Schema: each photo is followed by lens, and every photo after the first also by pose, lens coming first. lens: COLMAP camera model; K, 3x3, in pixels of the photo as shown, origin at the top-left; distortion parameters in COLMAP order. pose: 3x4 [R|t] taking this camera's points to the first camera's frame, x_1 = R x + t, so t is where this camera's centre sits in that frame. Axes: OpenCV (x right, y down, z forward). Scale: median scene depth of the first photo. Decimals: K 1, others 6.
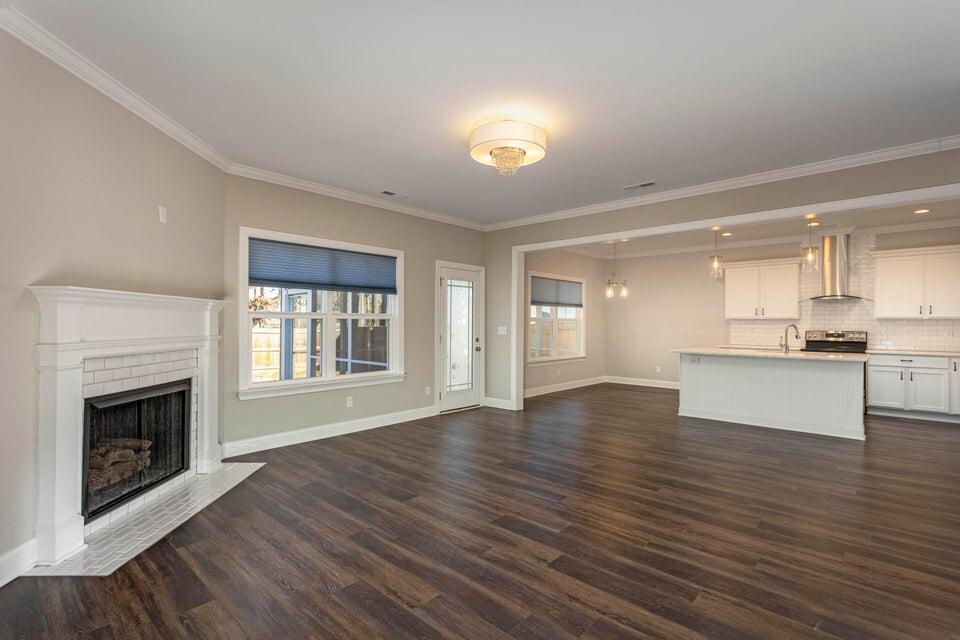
lens RADIAL K [[446.4, 0, 480.0], [0, 446.4, 320.0], [0, 0, 1]] dist [-0.000735, 0.000189]
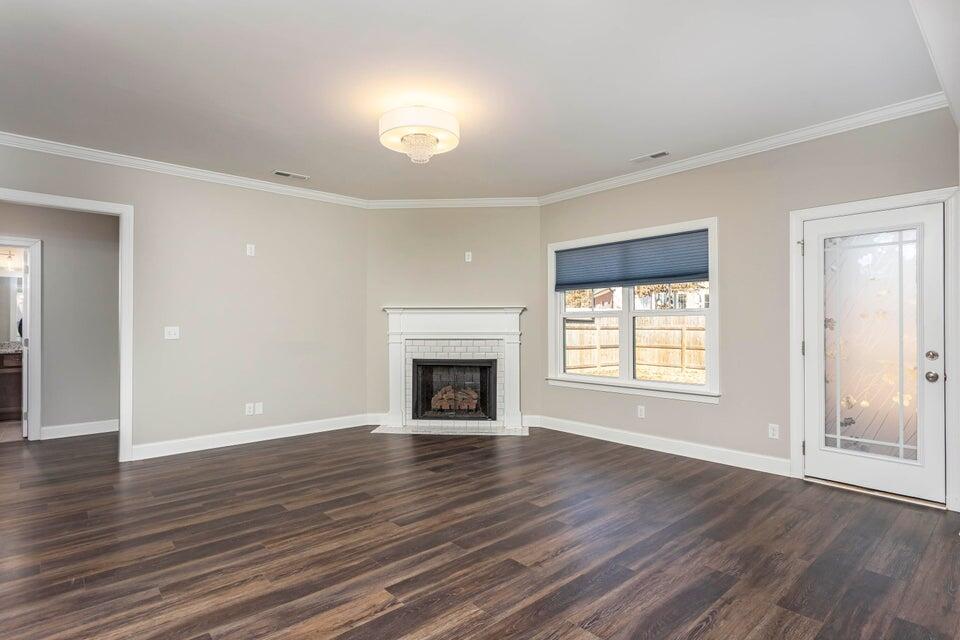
lens RADIAL K [[489.5, 0, 480.0], [0, 489.5, 320.0], [0, 0, 1]] dist [0.000563, 0.000773]
pose [[-0.103159, -0.013956, -0.994567, 1.133707], [0.007236, 0.999865, -0.014780, 0.027700], [0.994639, -0.008721, -0.103044, 1.292491]]
